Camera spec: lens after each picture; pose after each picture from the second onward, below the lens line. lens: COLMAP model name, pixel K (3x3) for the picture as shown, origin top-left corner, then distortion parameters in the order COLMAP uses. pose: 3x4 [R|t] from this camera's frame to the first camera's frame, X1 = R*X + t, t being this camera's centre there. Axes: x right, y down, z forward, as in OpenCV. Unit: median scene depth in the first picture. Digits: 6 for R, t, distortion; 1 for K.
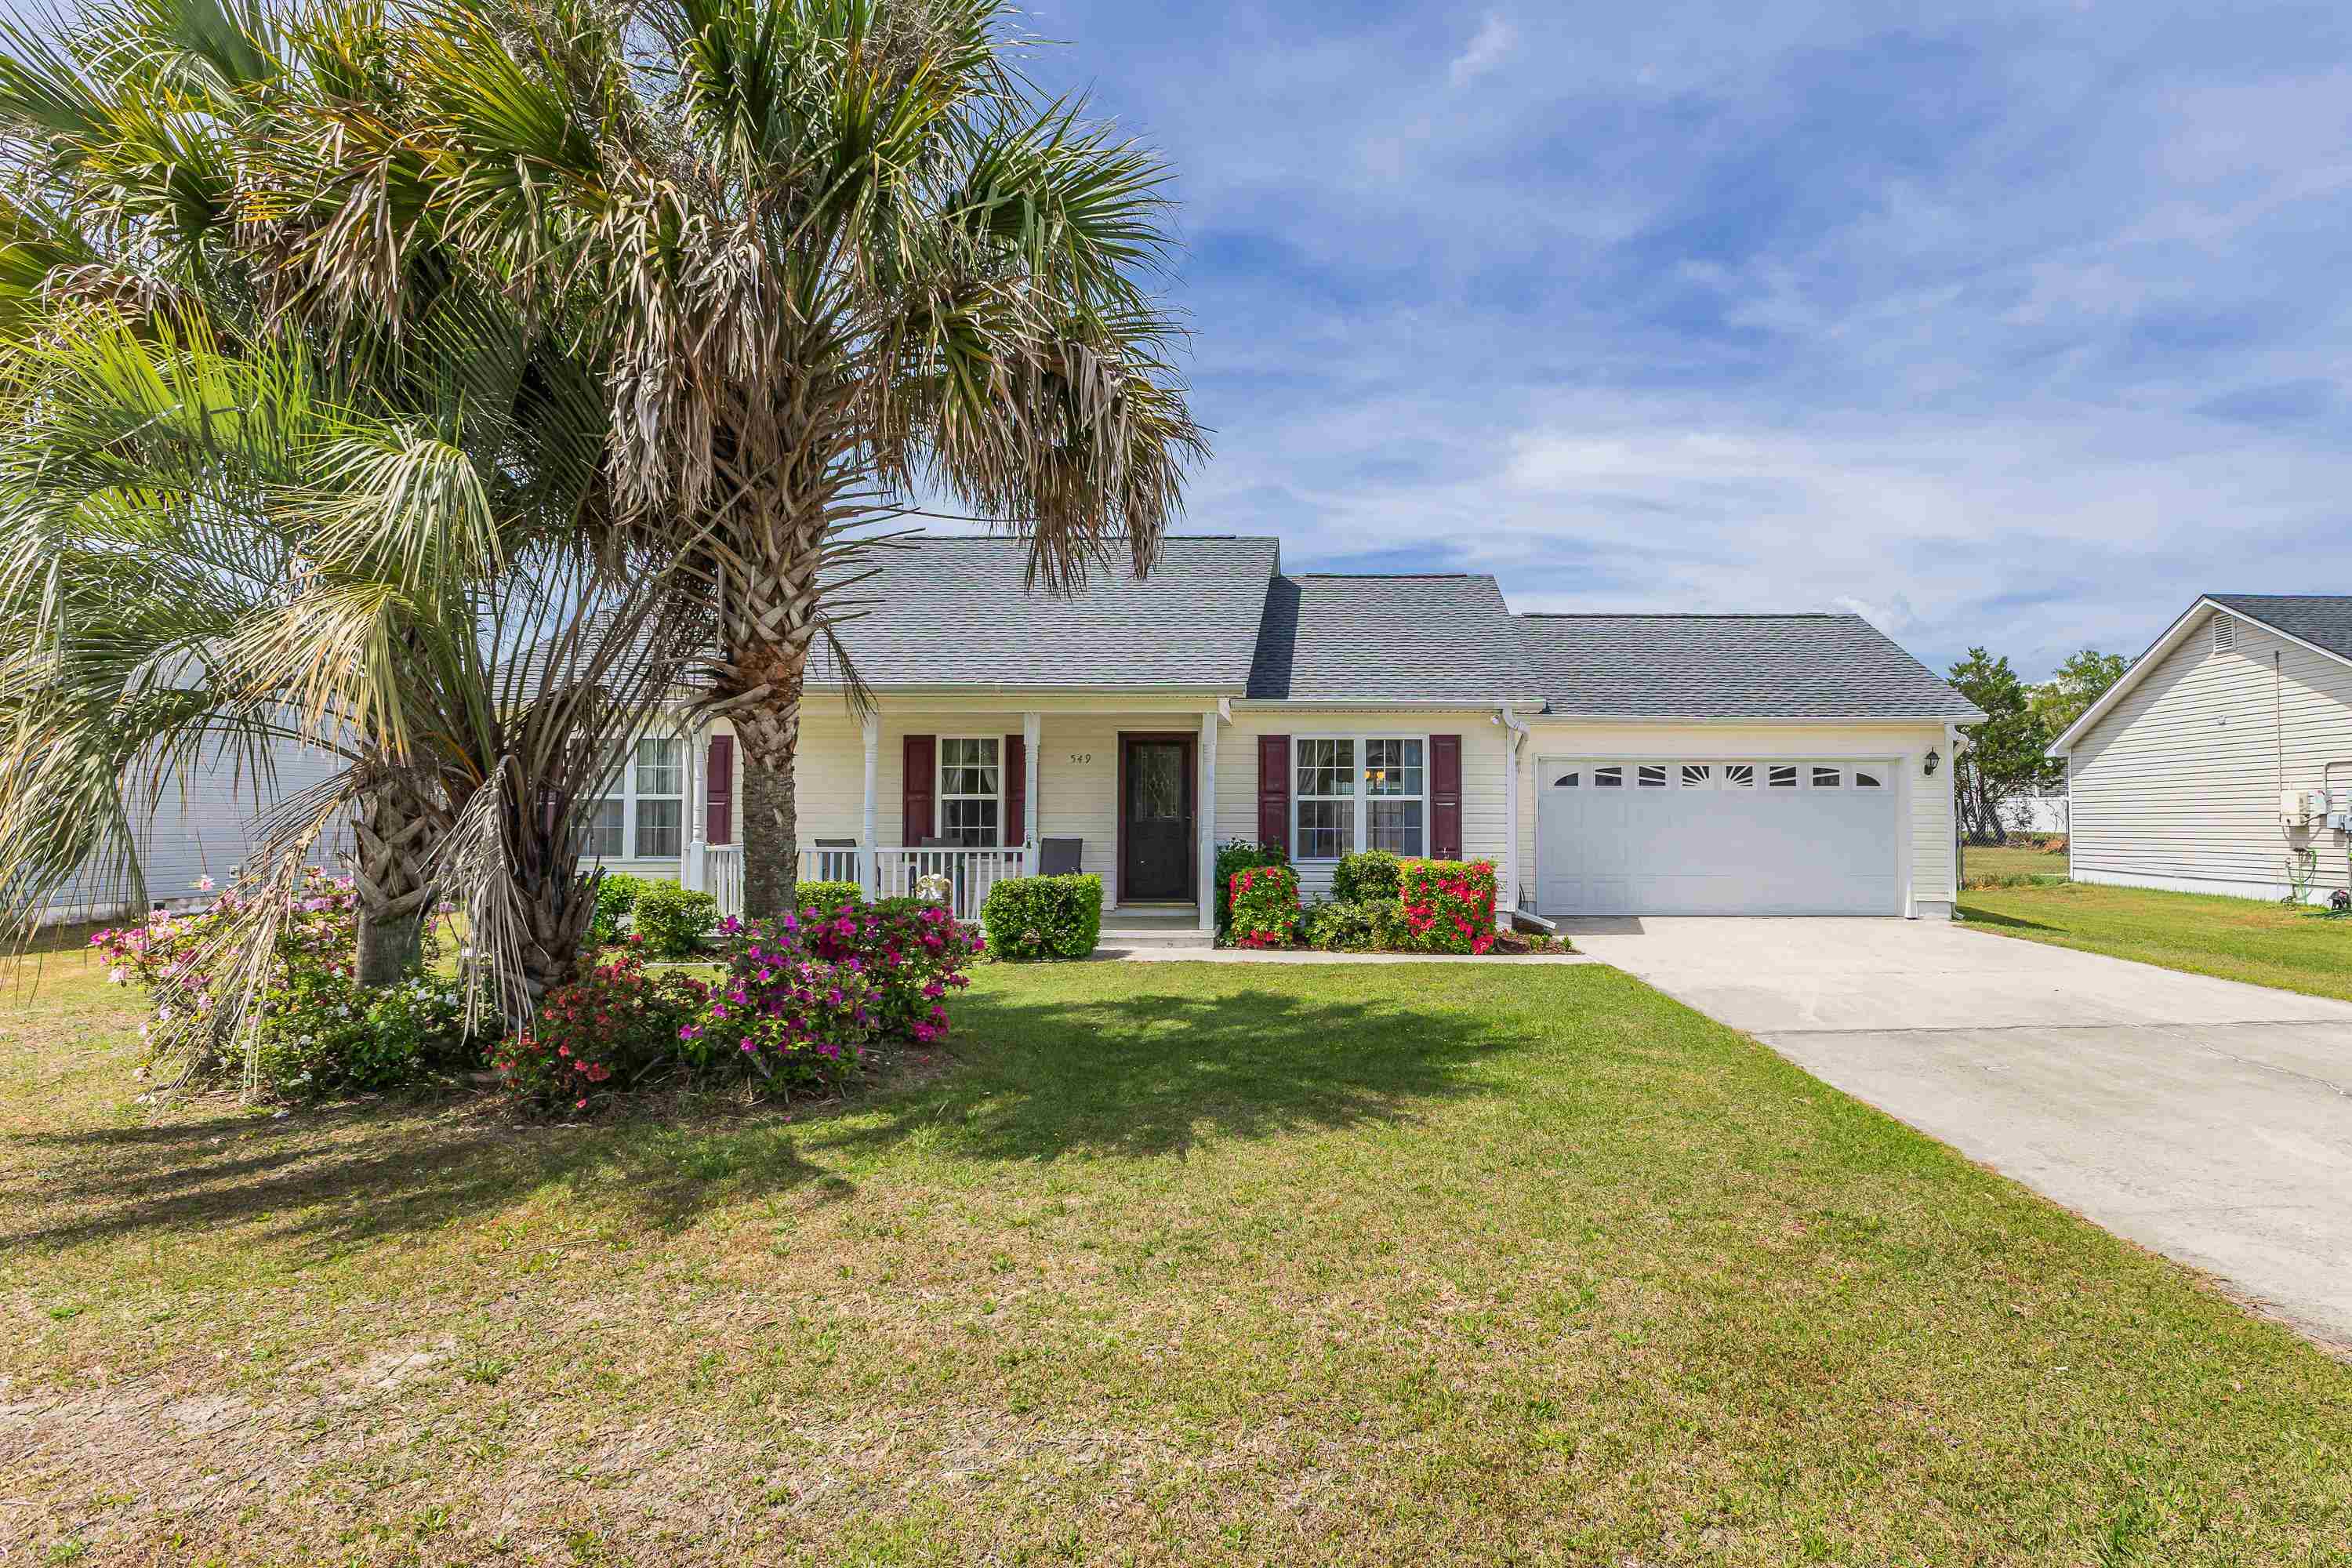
lens RADIAL K [[1108.3, 0, 1175.8], [0, 1108.3, 792.3], [0, 0, 1]] dist [-0.035977, -0.000133]
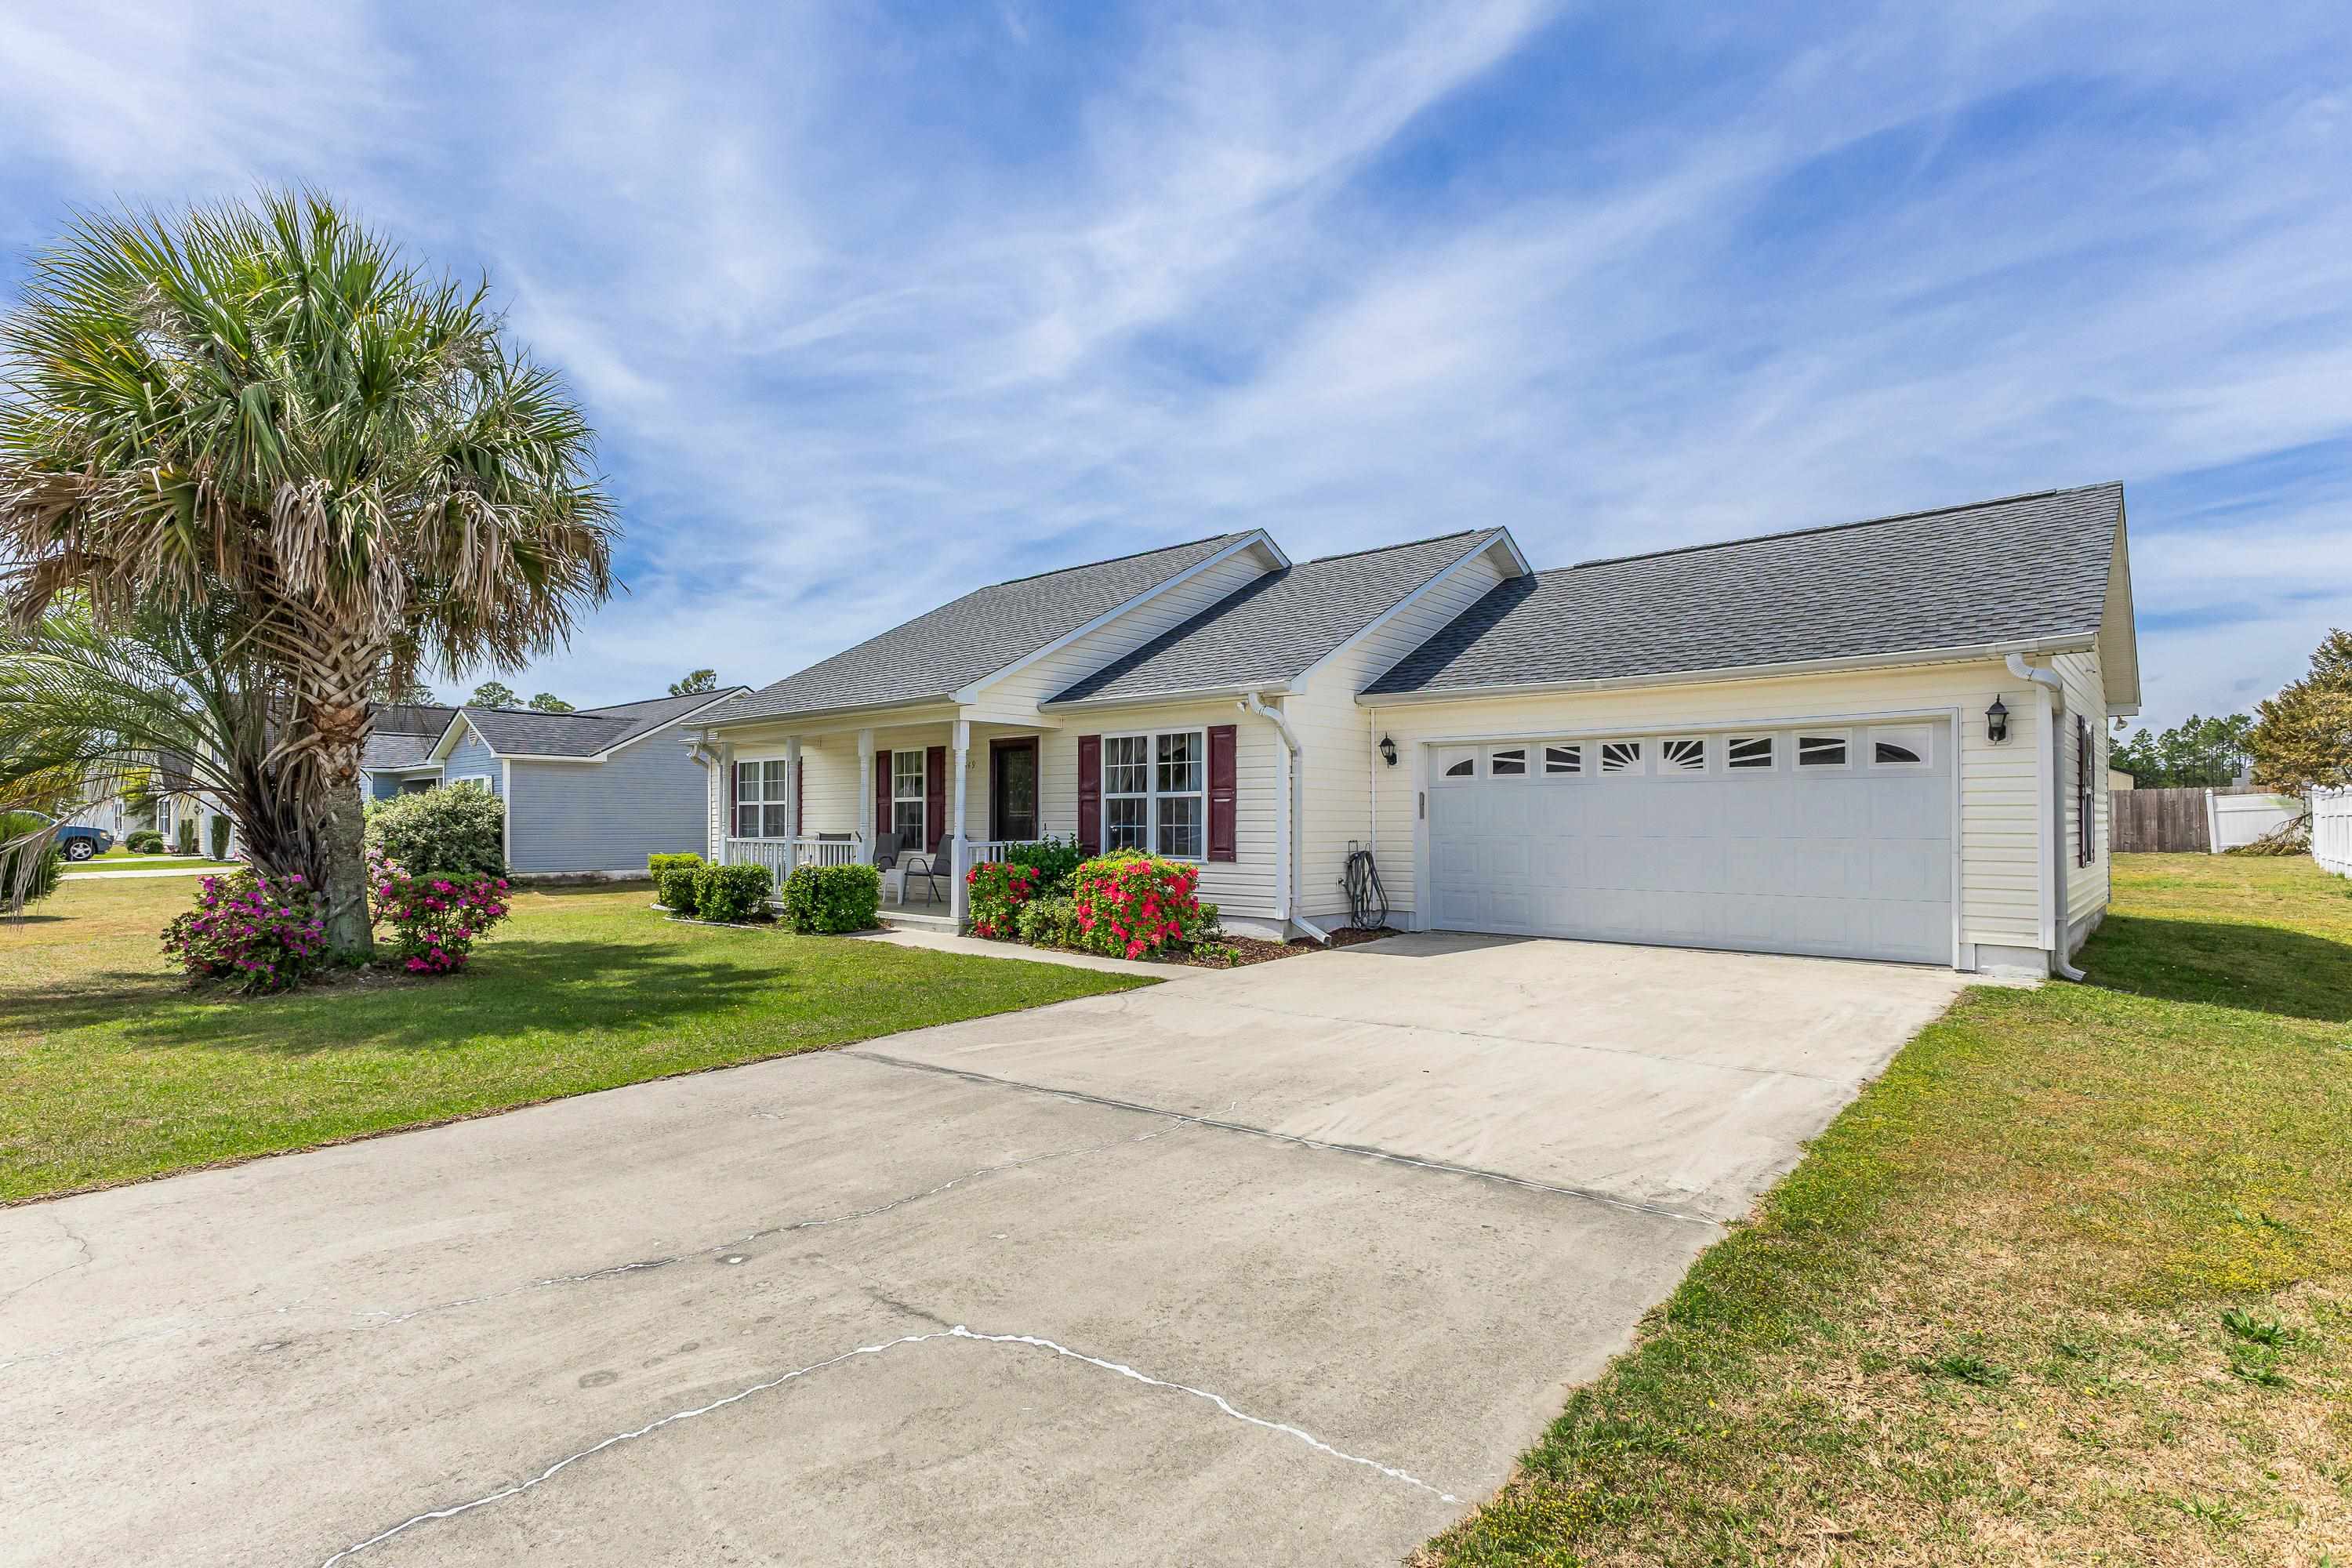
lens RADIAL K [[1042.8, 0, 1174.4], [0, 1042.8, 807.9], [0, 0, 1]] dist [-0.001269, -0.001009]
pose [[0.801382, -0.008895, -0.598087, 0.672550], [0.019082, 0.999761, 0.010699, 0.006620], [0.597849, -0.019987, 0.801360, 0.249700]]
